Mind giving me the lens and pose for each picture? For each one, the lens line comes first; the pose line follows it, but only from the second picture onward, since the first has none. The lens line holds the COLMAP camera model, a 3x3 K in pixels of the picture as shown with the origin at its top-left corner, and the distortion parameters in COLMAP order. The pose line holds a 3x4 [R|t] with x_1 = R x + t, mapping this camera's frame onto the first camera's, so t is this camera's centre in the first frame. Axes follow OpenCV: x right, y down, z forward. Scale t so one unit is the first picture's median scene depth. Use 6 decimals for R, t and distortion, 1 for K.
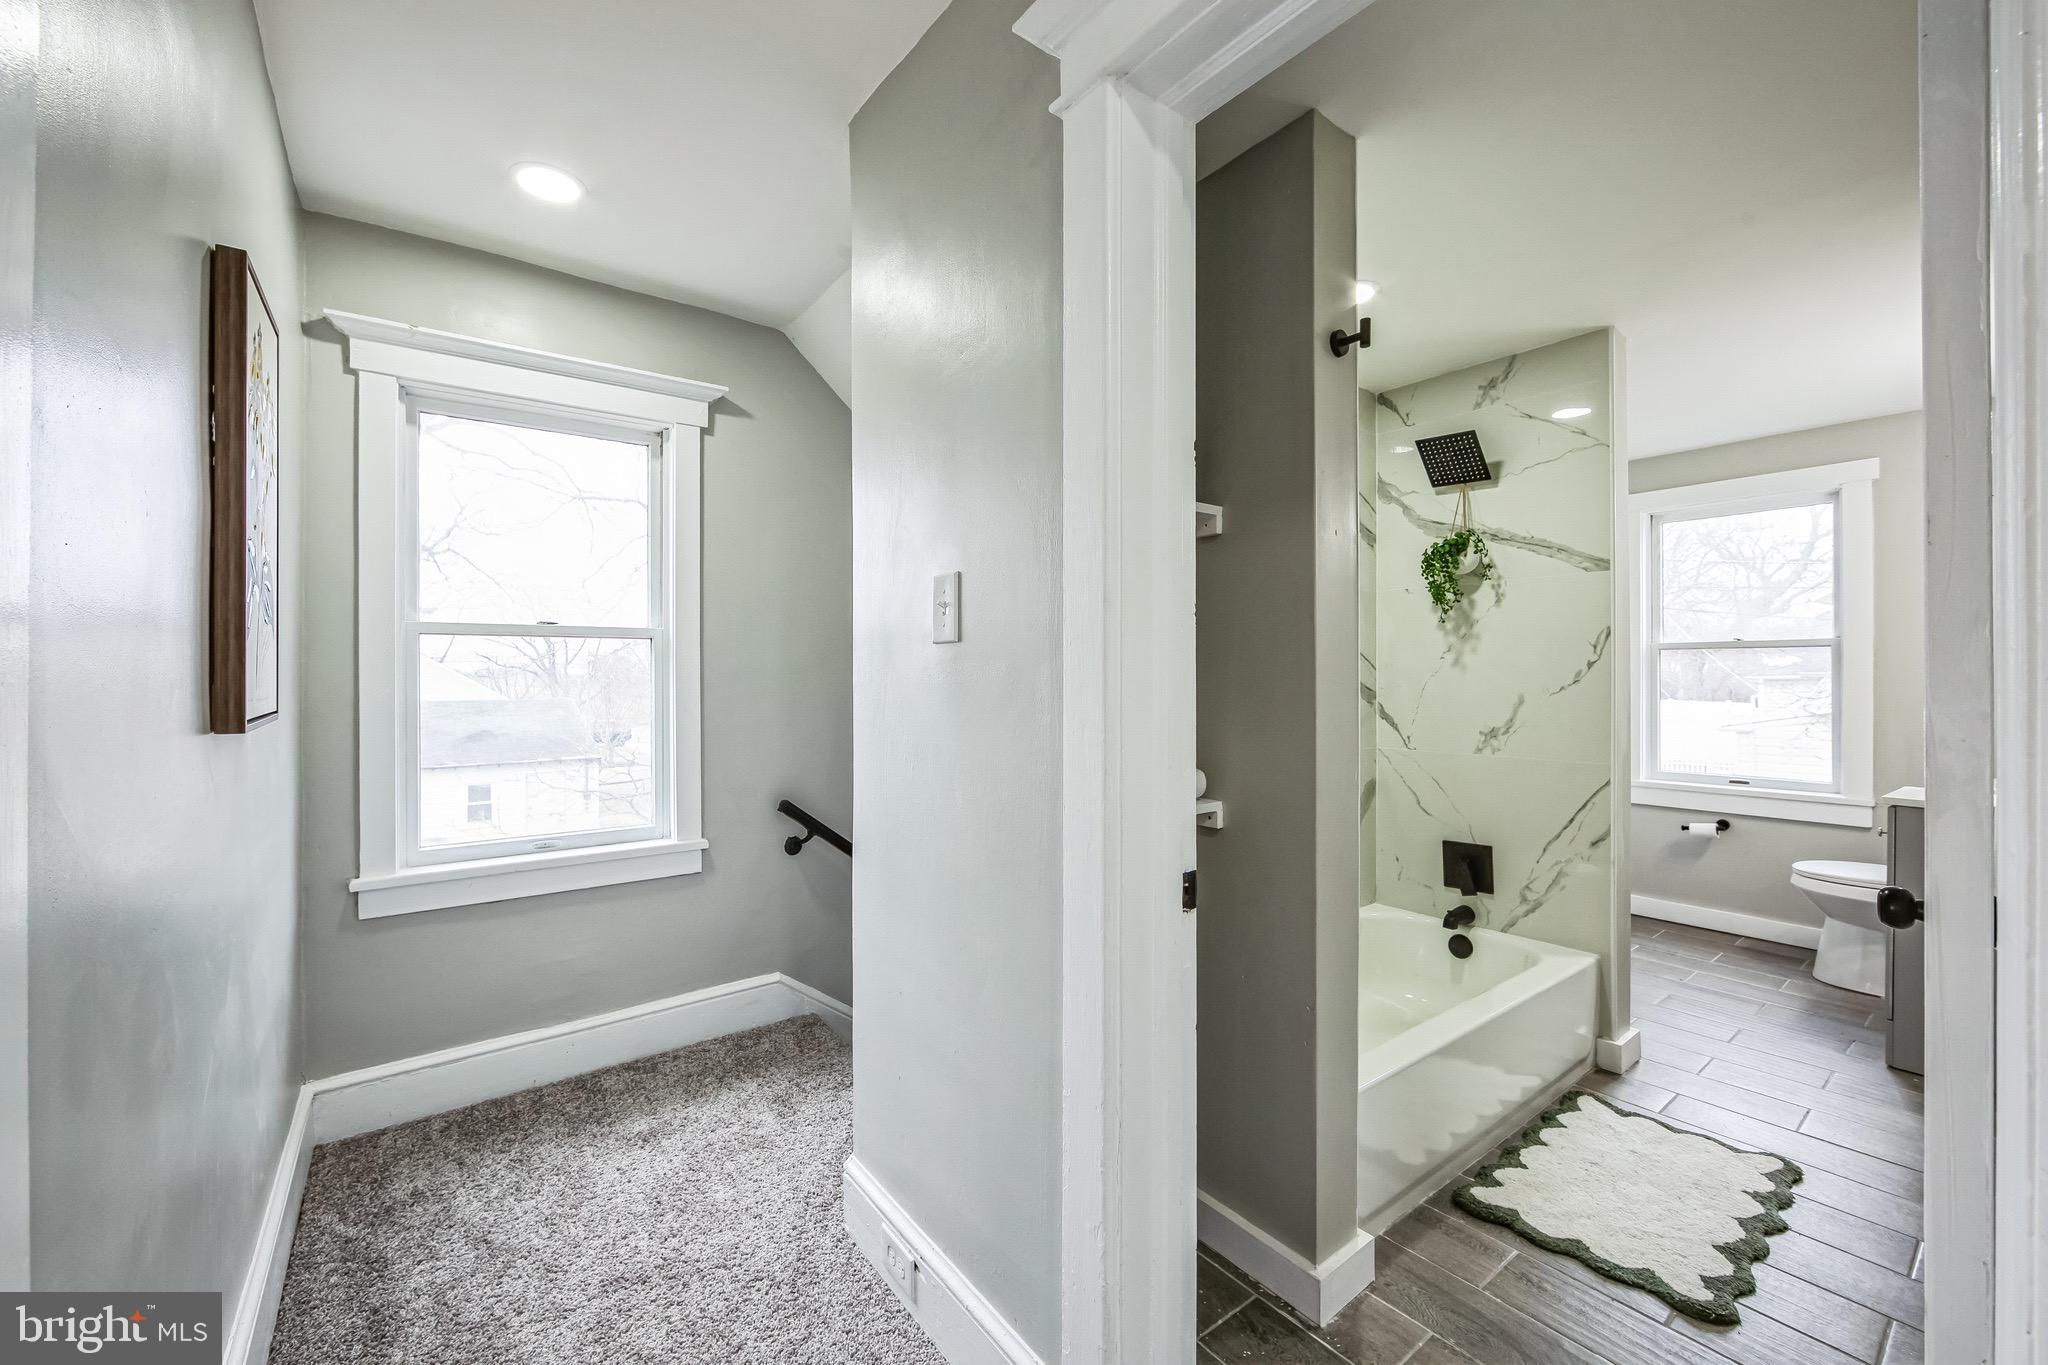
lens RADIAL K [[815.6, 0, 1009.6], [0, 815.6, 672.5], [0, 0, 1]] dist [-0.014861, 0.002865]
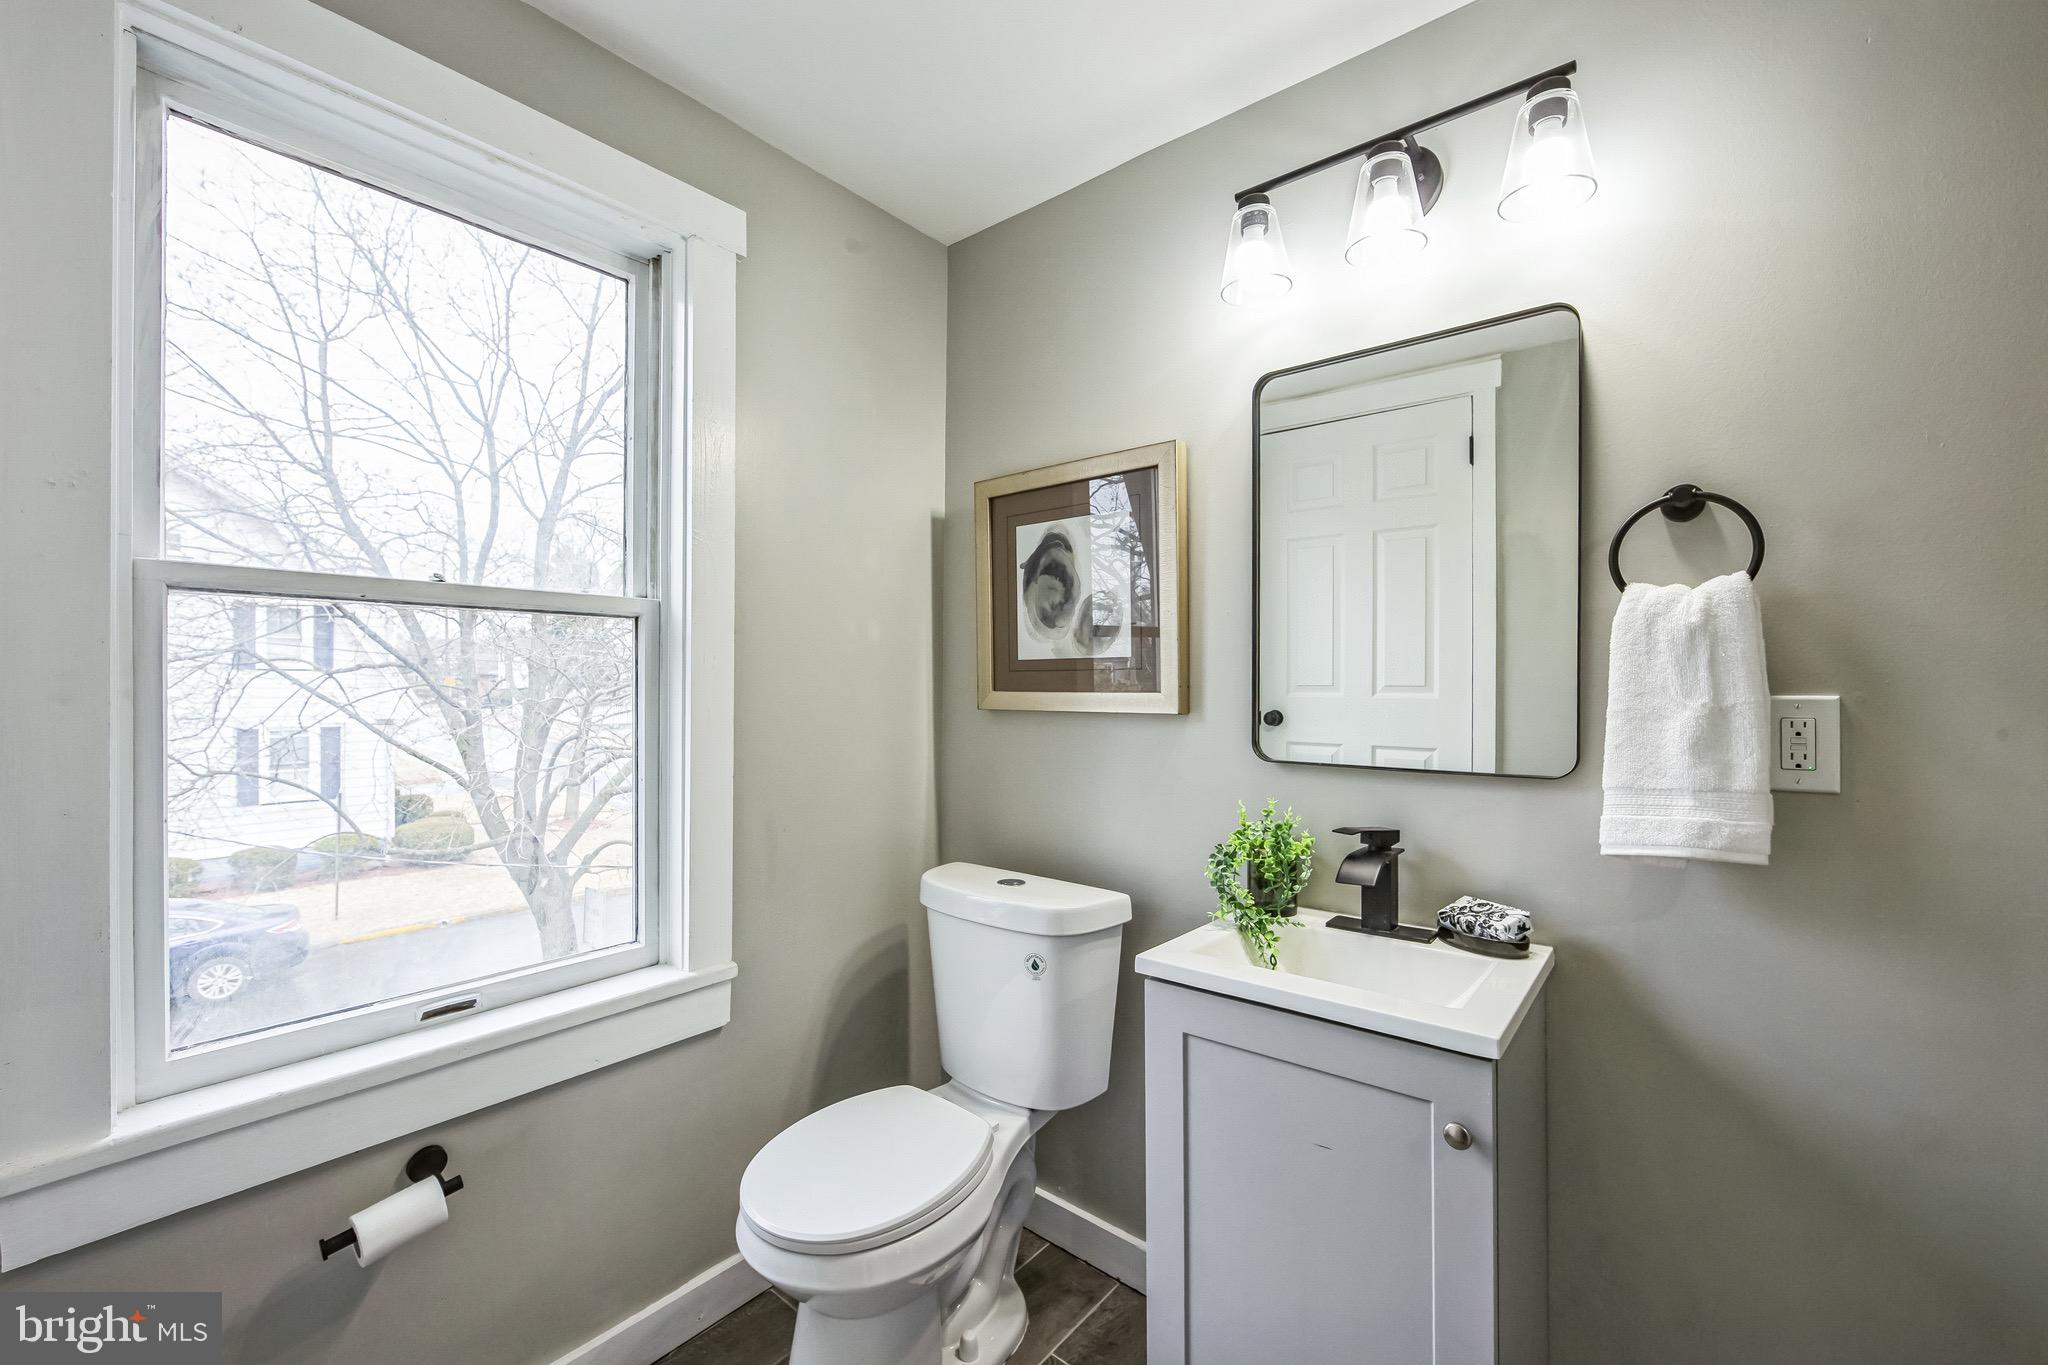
lens RADIAL K [[861.9, 0, 1024.0], [0, 861.9, 682.5], [0, 0, 1]] dist [-0.001459, -0.000110]
pose [[-0.246622, 0.001700, 0.969110, 0.687009], [-0.005844, 0.999978, -0.003241, 0.001748], [-0.969094, -0.006463, -0.246607, 1.176636]]
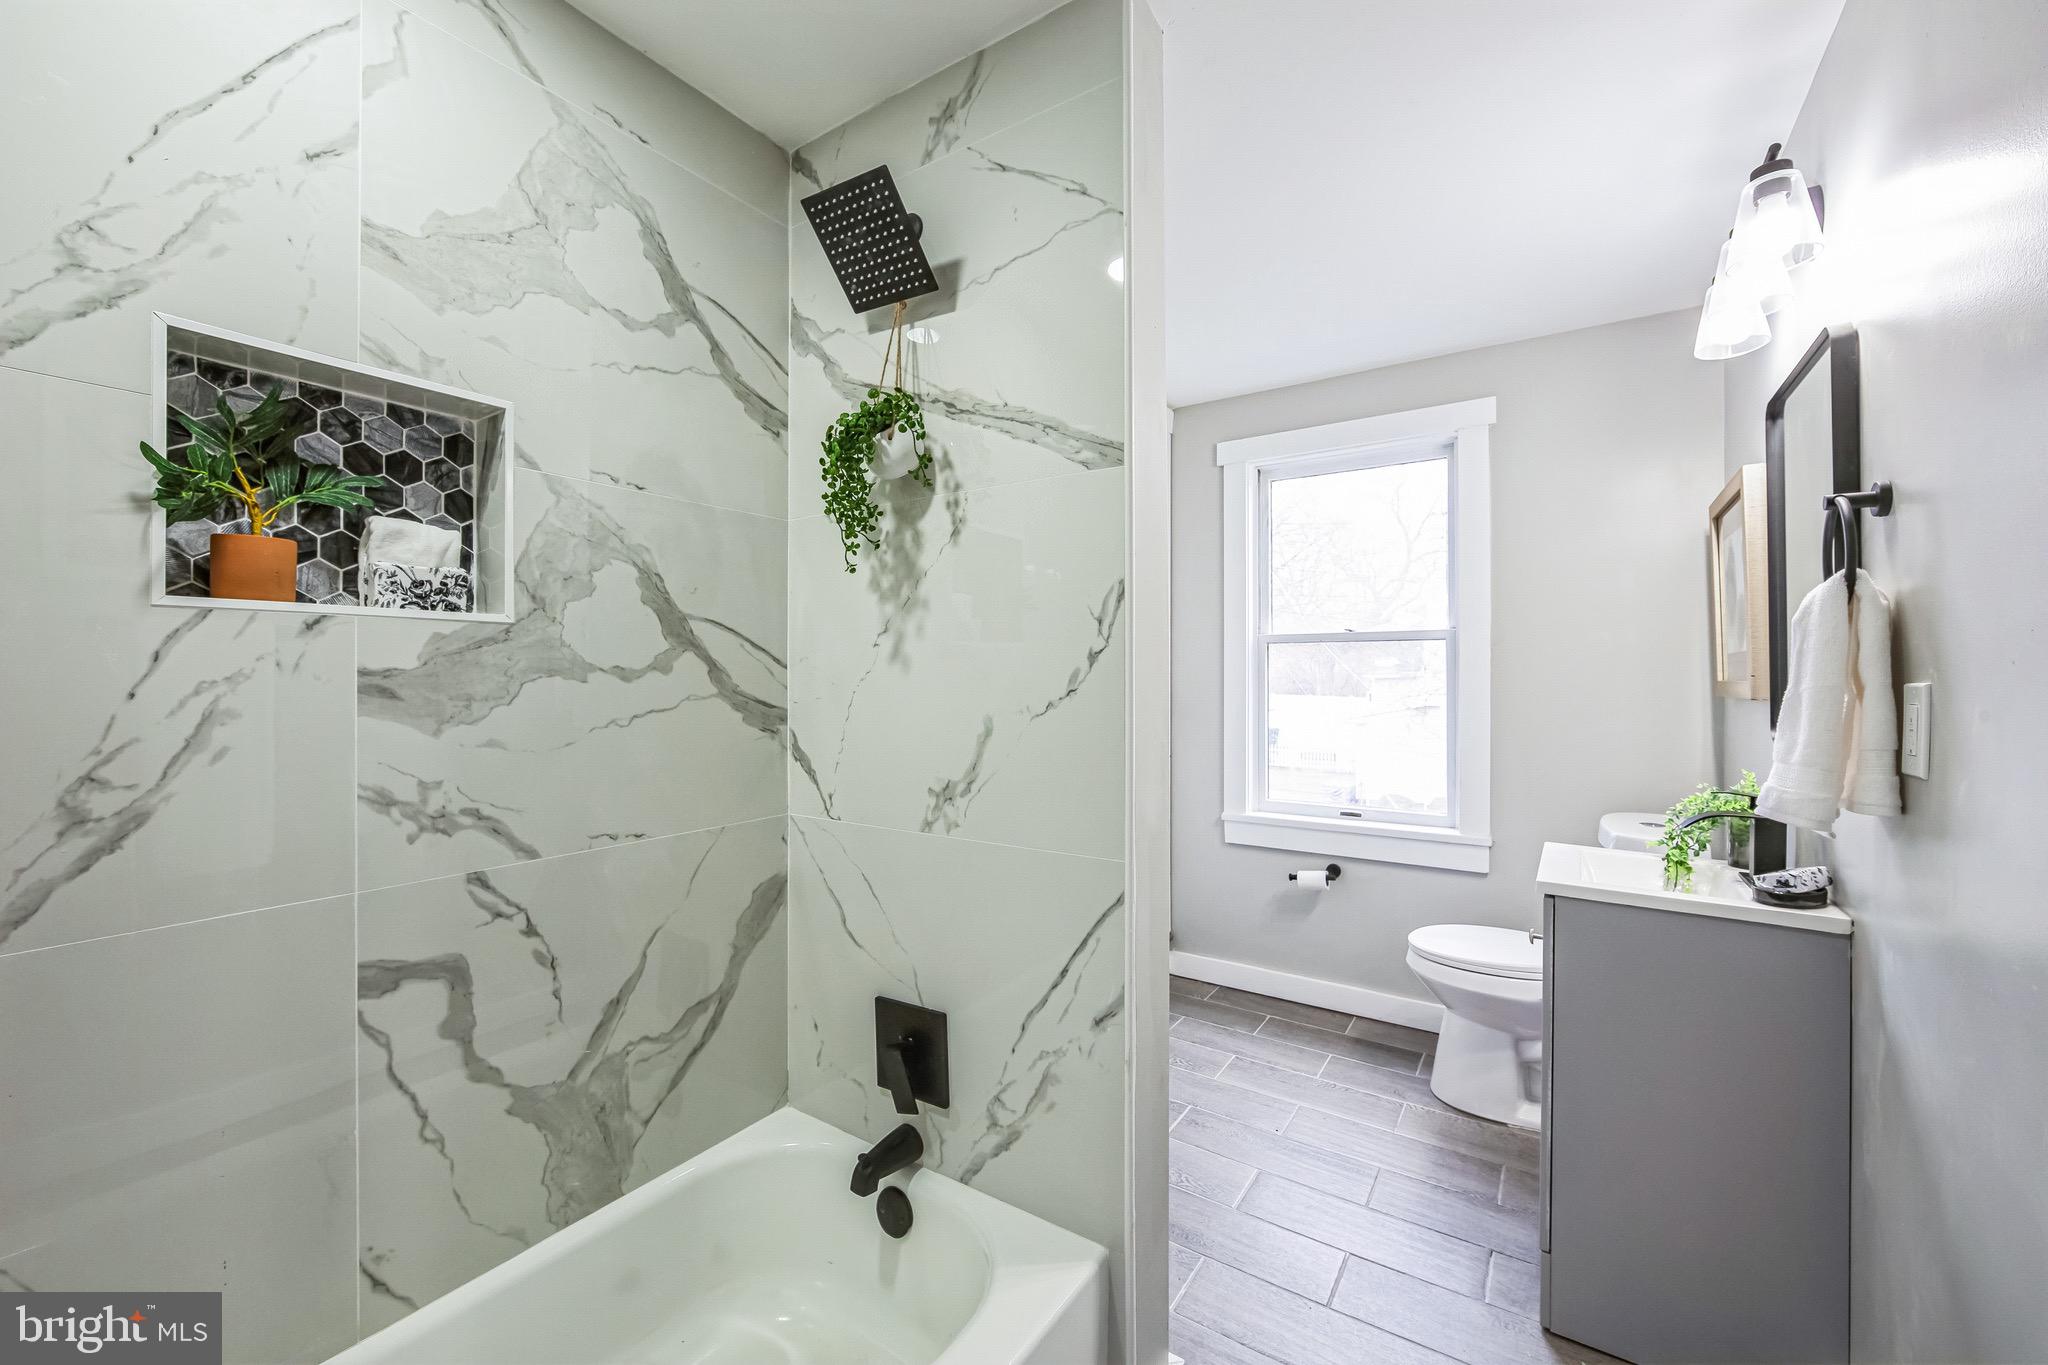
lens RADIAL K [[830.0, 0, 1009.5], [0, 830.0, 671.0], [0, 0, 1]] dist [-0.014655, 0.000133]
pose [[0.944170, 0.000820, 0.329456, 0.454683], [-0.000484, 0.999999, -0.001100, -0.000916], [-0.329457, 0.000879, 0.944170, 0.488573]]
